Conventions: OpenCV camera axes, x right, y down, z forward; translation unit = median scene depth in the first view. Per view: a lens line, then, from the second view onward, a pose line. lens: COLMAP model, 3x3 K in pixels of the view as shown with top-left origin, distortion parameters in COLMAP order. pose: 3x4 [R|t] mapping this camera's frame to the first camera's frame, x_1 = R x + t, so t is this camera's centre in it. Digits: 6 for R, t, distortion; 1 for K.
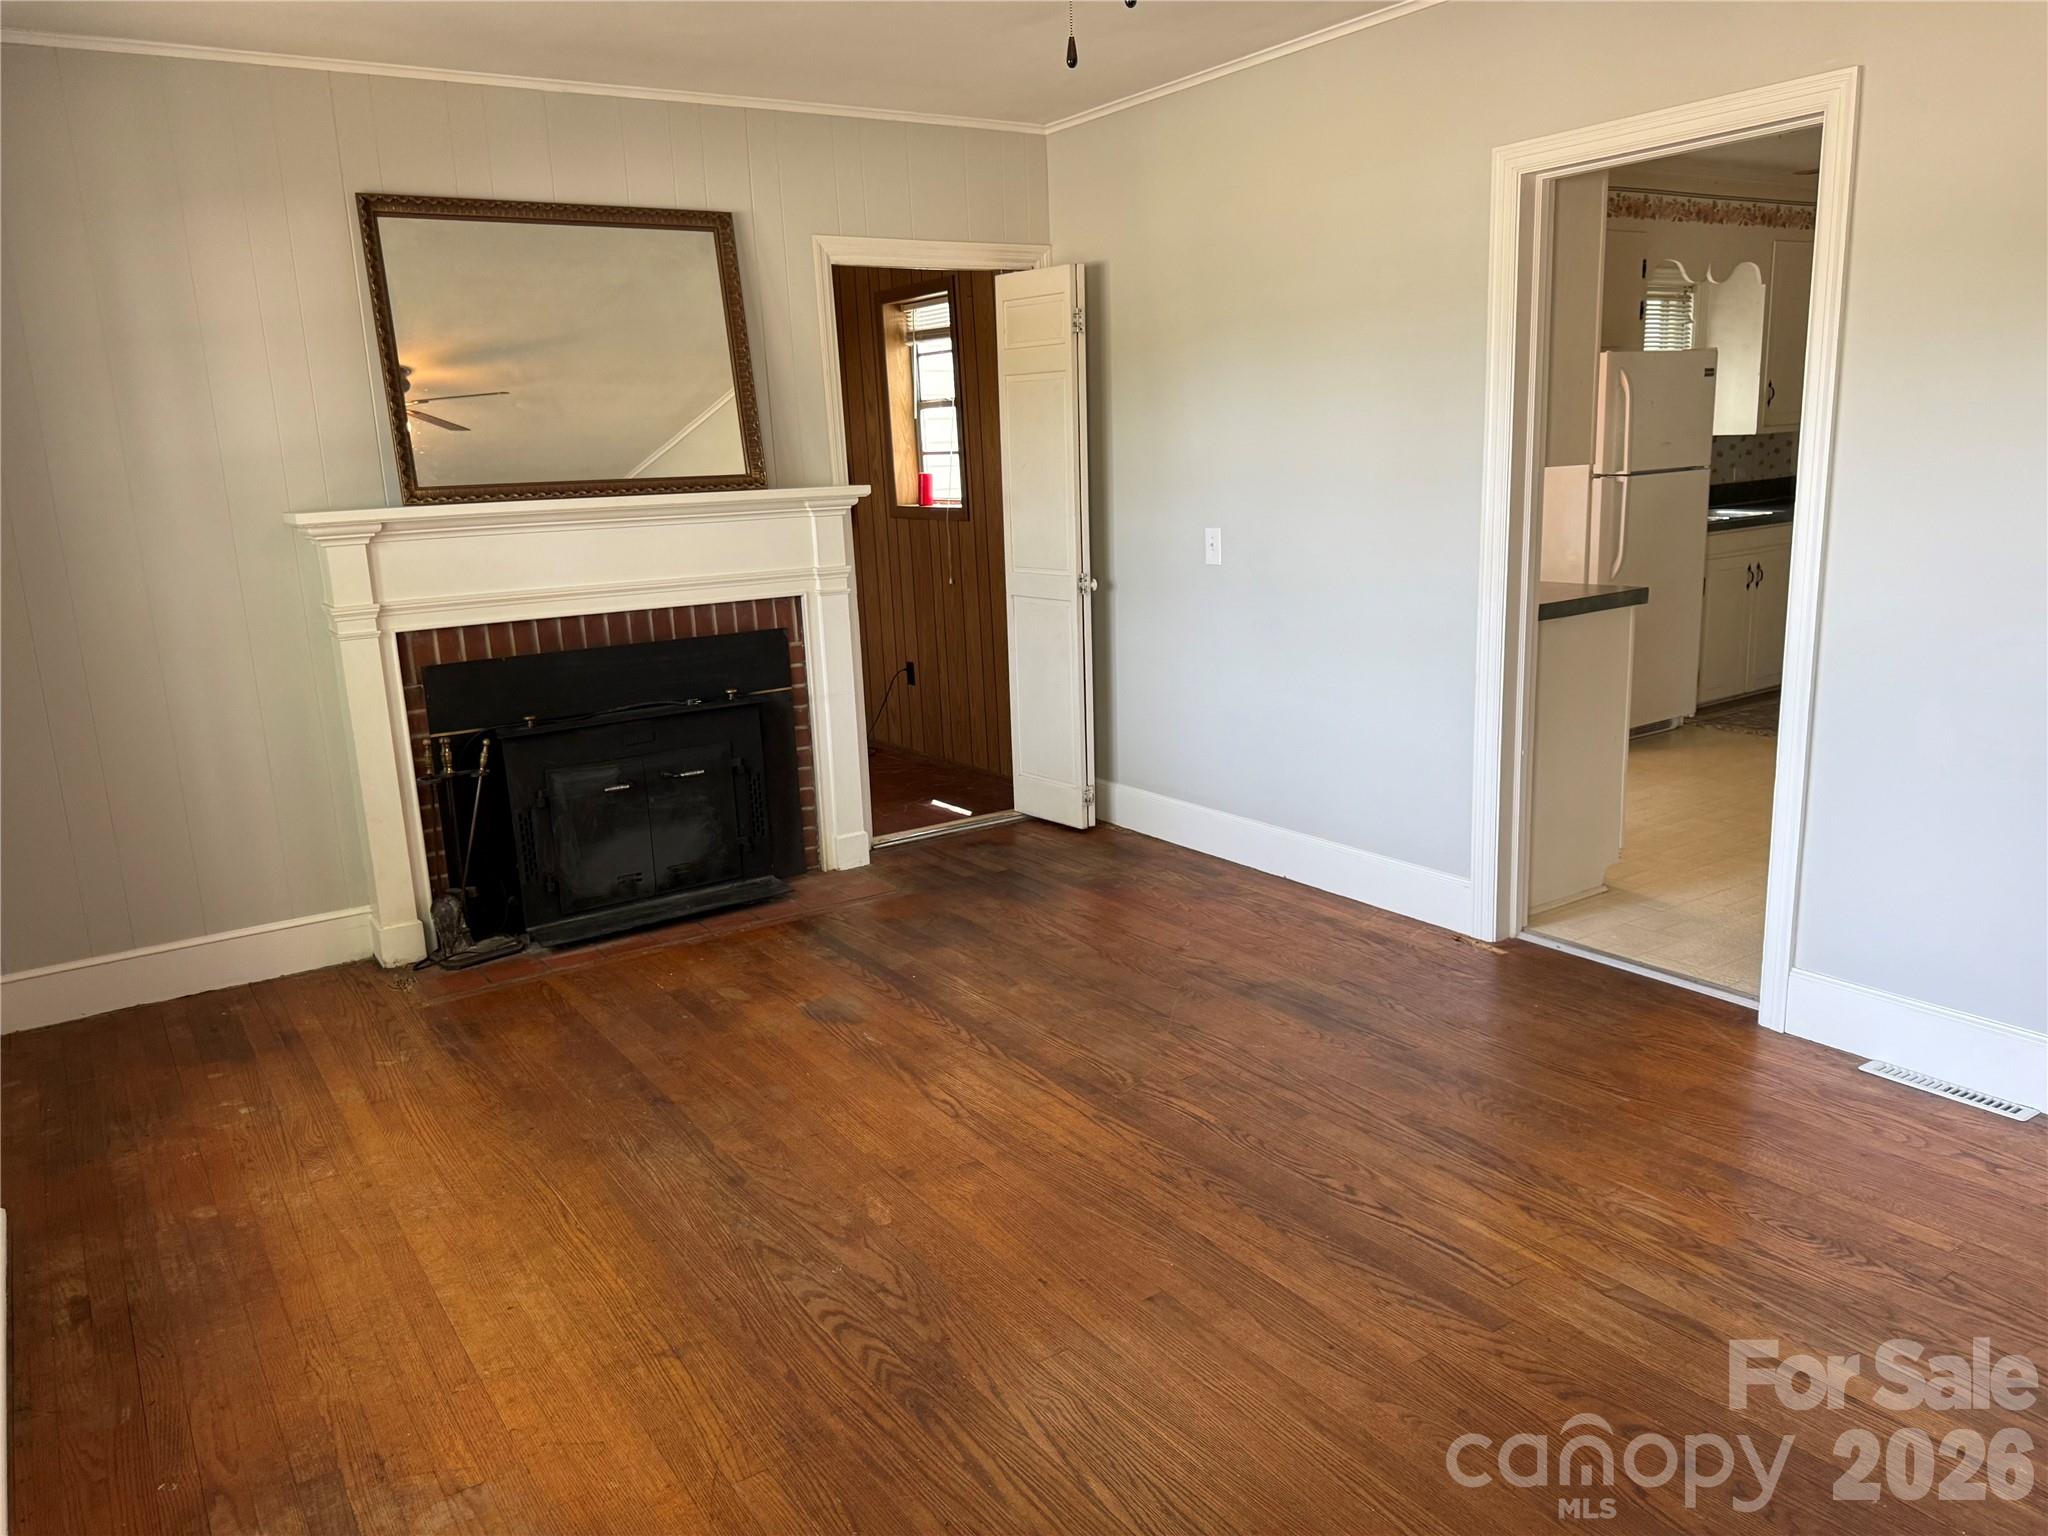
lens RADIAL K [[1453.8, 0, 1019.6], [0, 1453.8, 772.9], [0, 0, 1]] dist [0.062788, -0.079715]
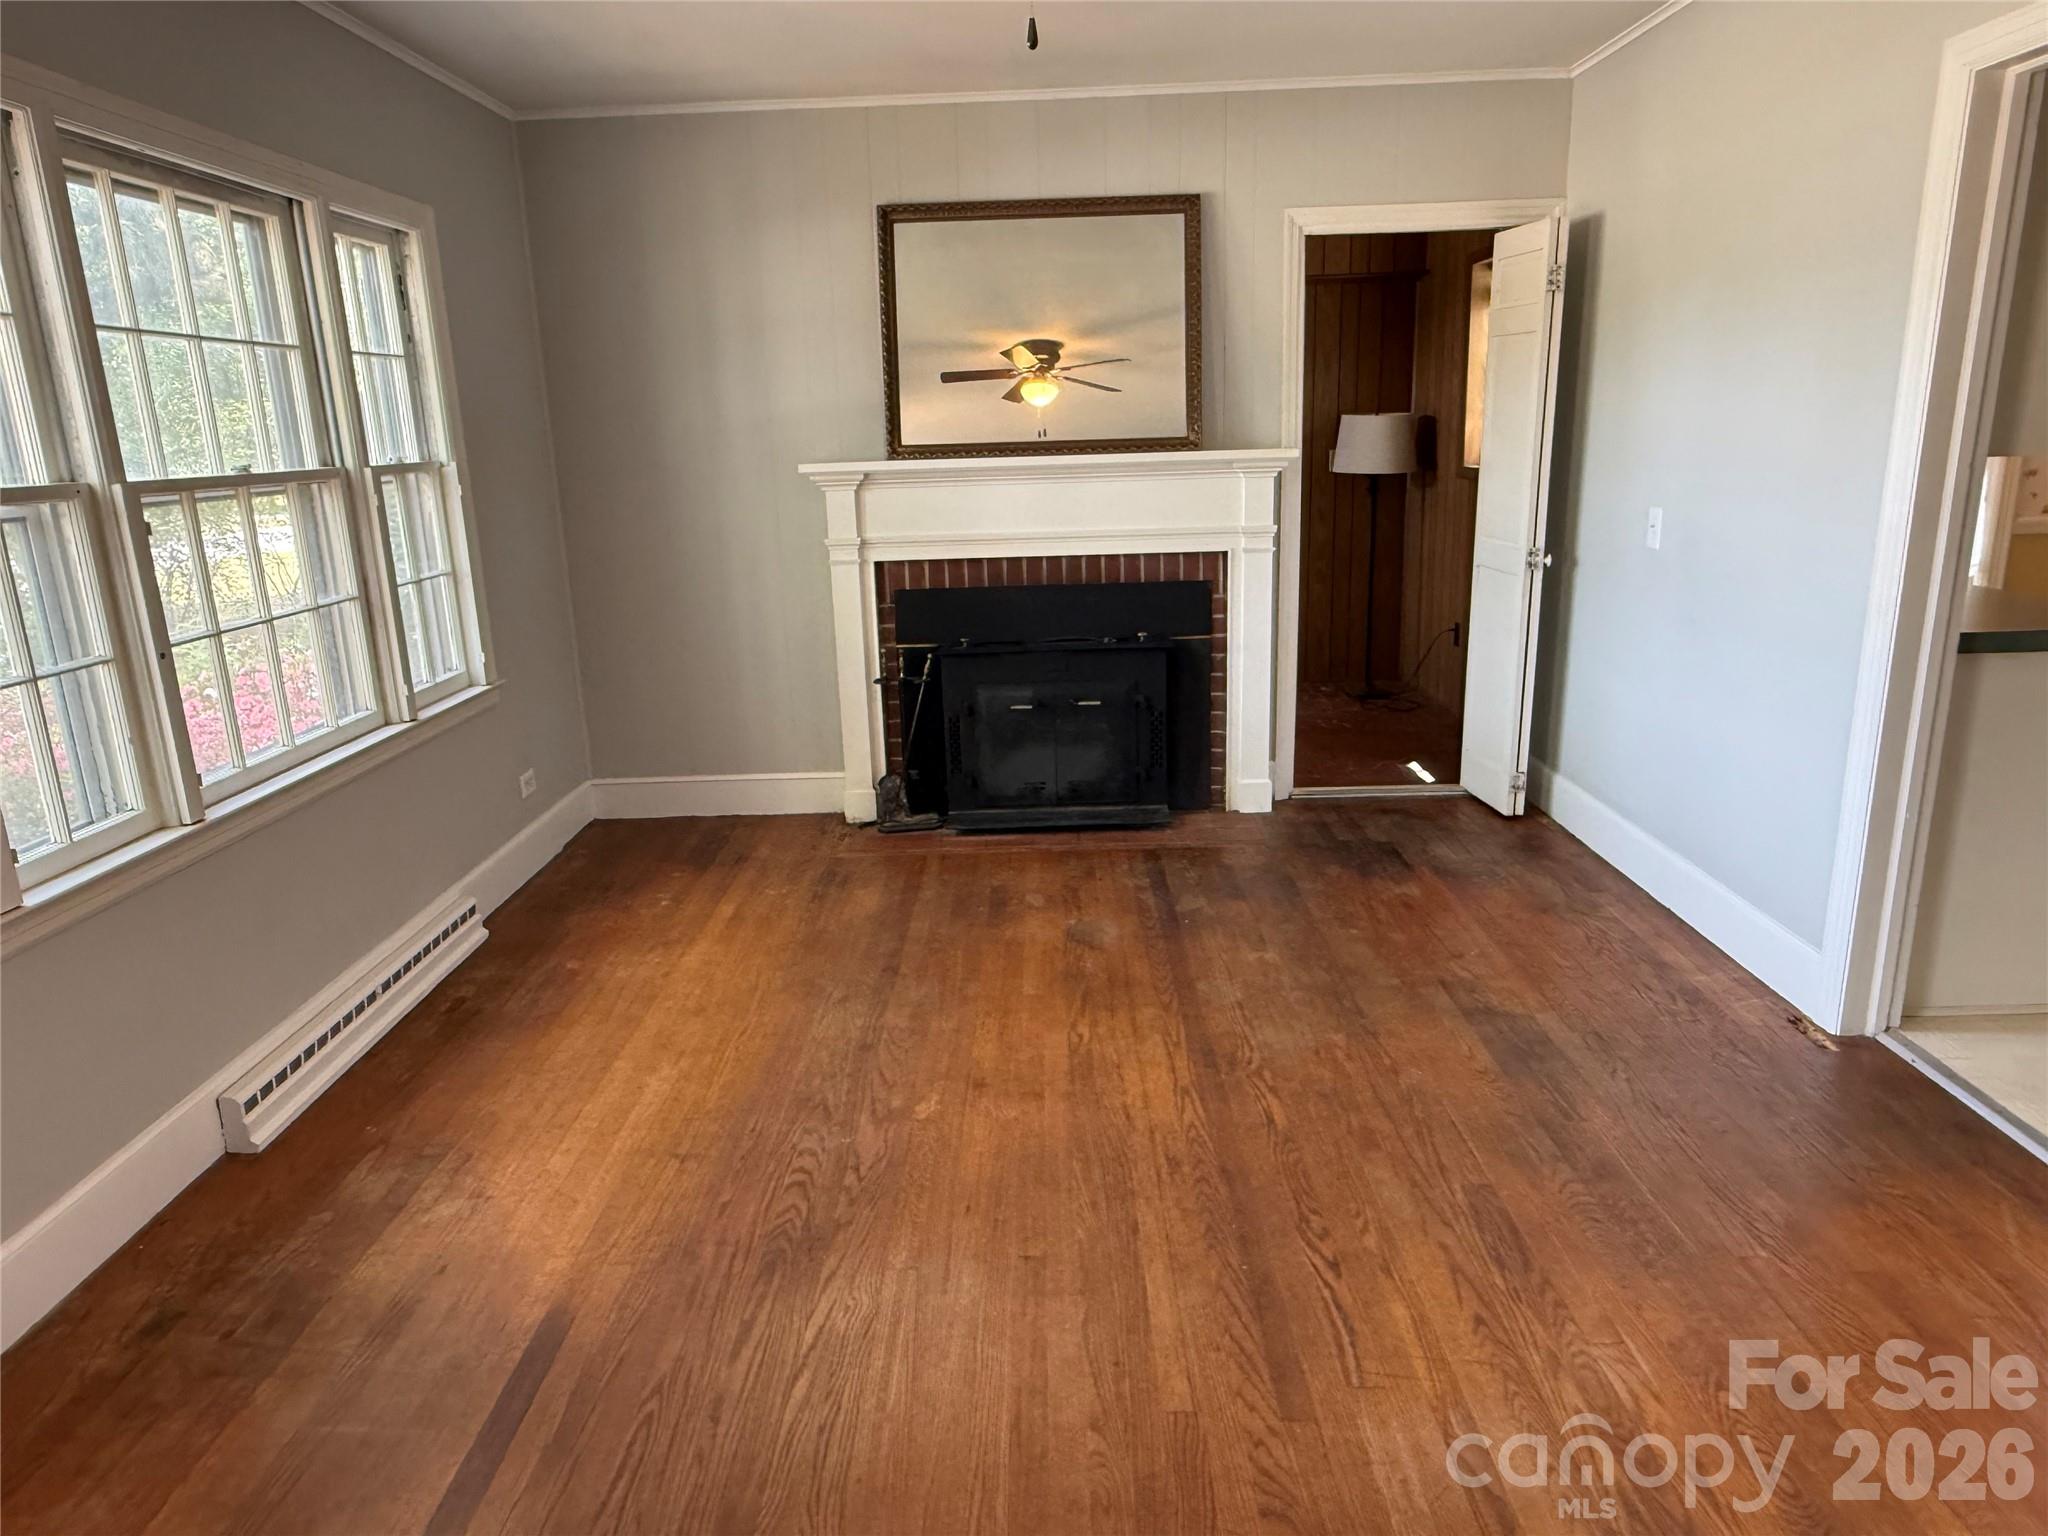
lens RADIAL K [[1313.7, 0, 1025.7], [0, 1313.7, 769.6], [0, 0, 1]] dist [0.003509, -0.008332]
pose [[0.822721, 0.159404, -0.545638, 0.326953], [-0.127777, 0.987172, 0.095730, -0.044068], [0.553898, -0.009039, 0.832535, 0.134507]]
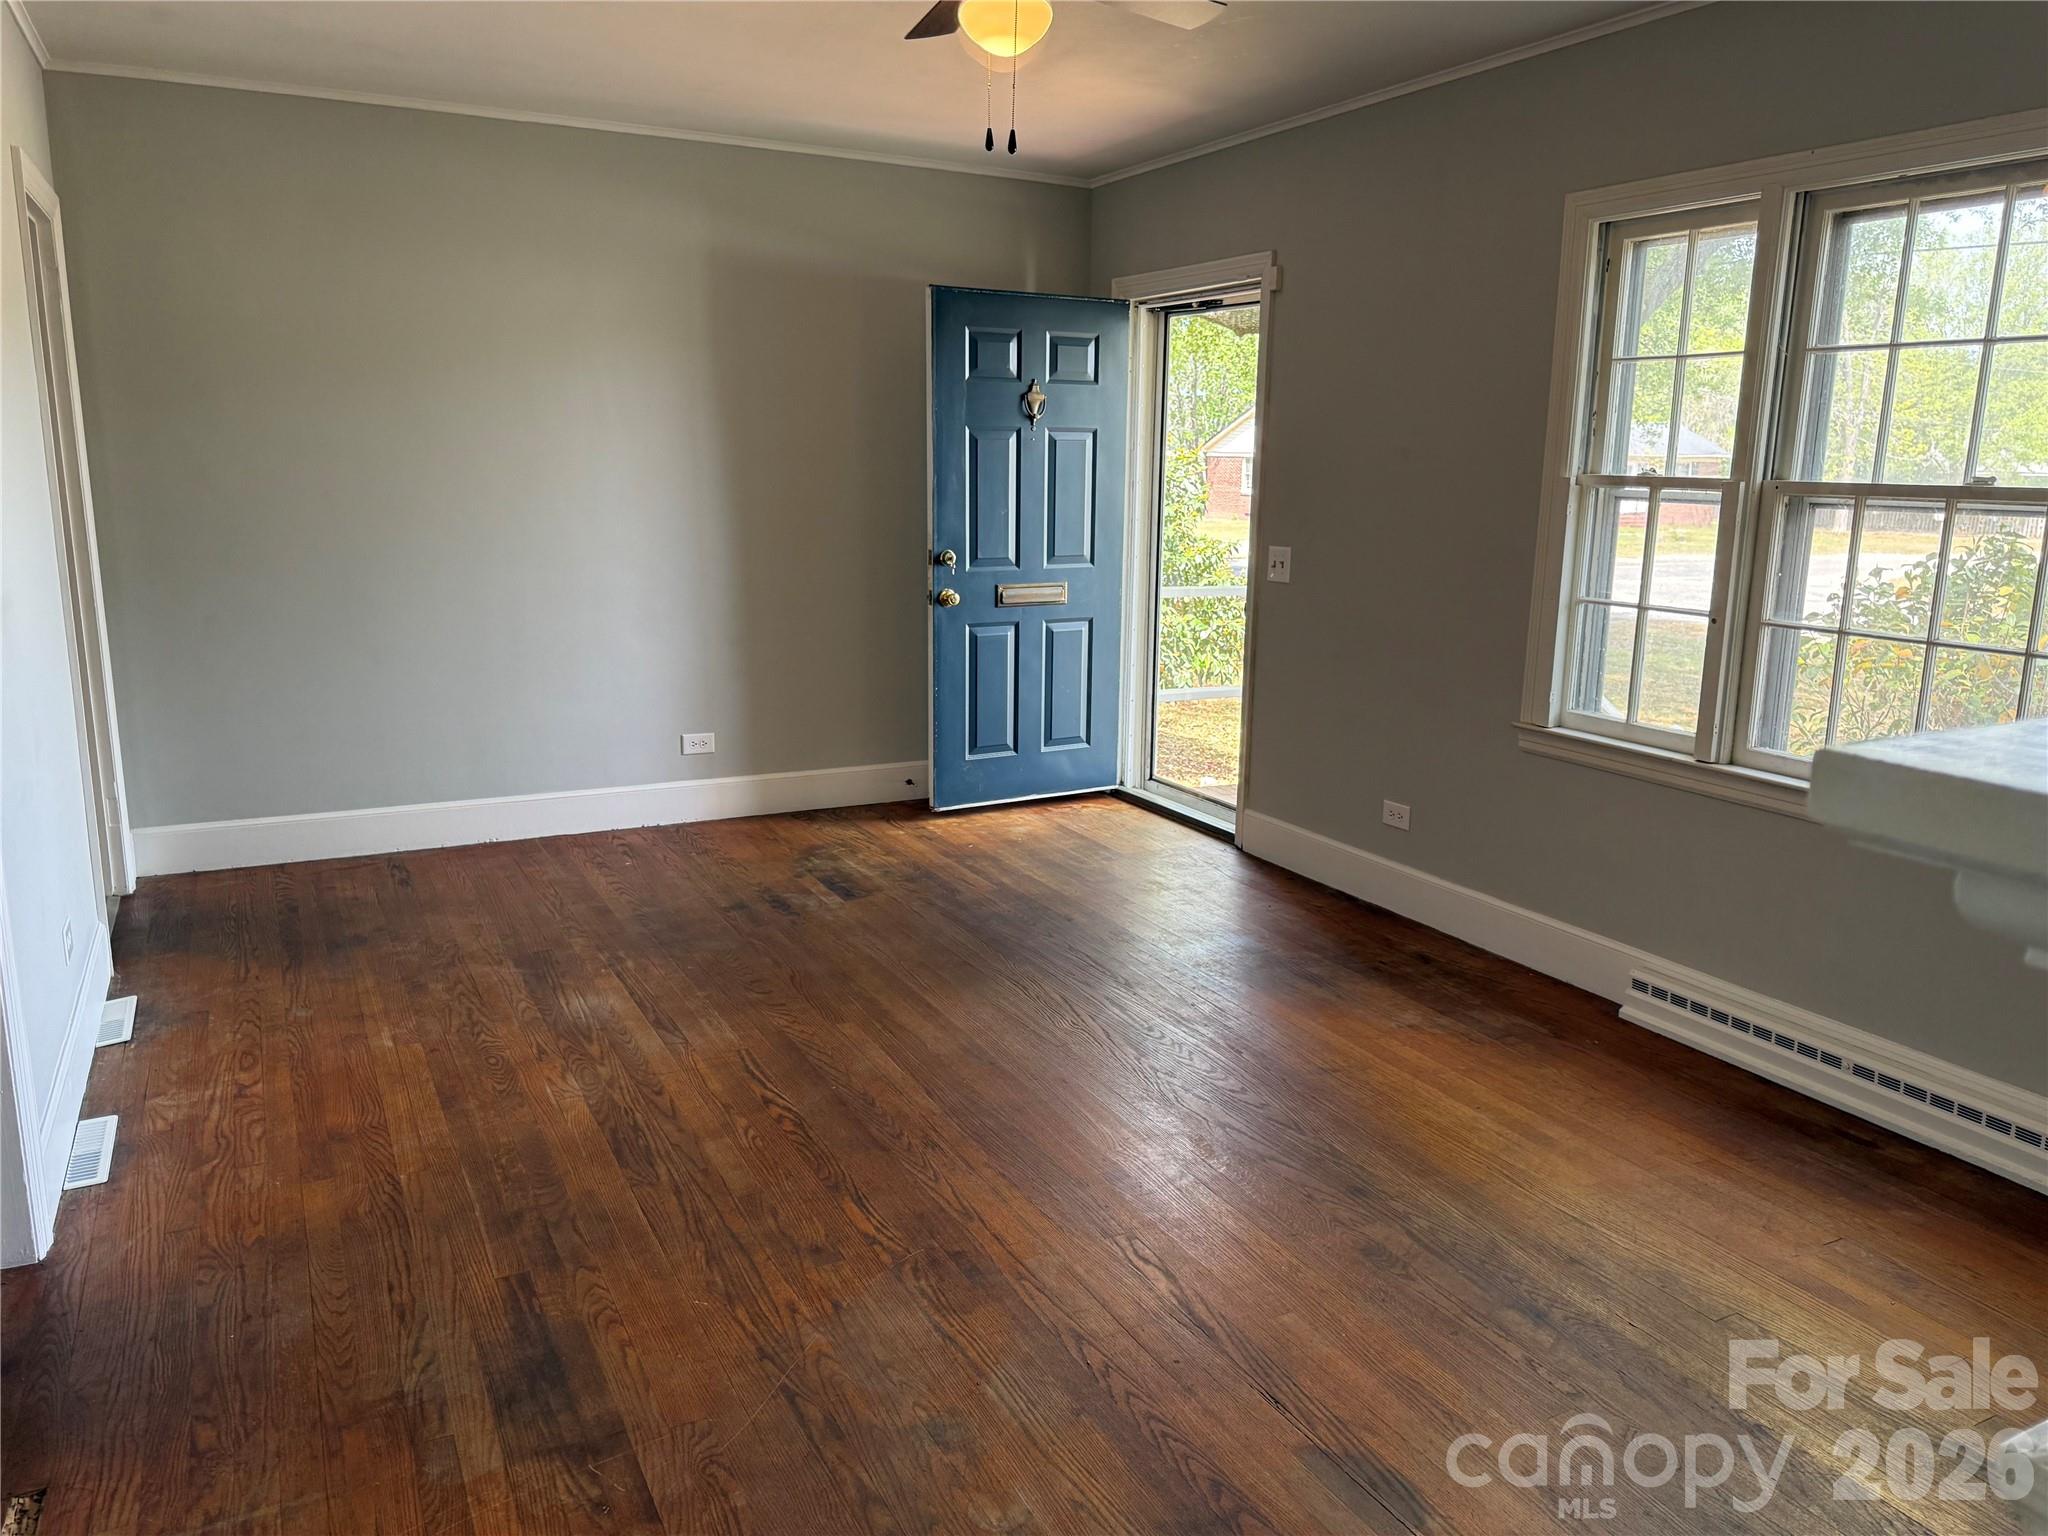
lens RADIAL K [[1453.8, 0, 1027.9], [0, 1453.8, 767.3], [0, 0, 1]] dist [0.062788, -0.079715]
pose [[-0.993262, 0.000159, 0.115889, -0.063417], [0.048523, 0.908696, 0.414629, -0.282753], [-0.105242, 0.417459, -0.902581, 1.279301]]
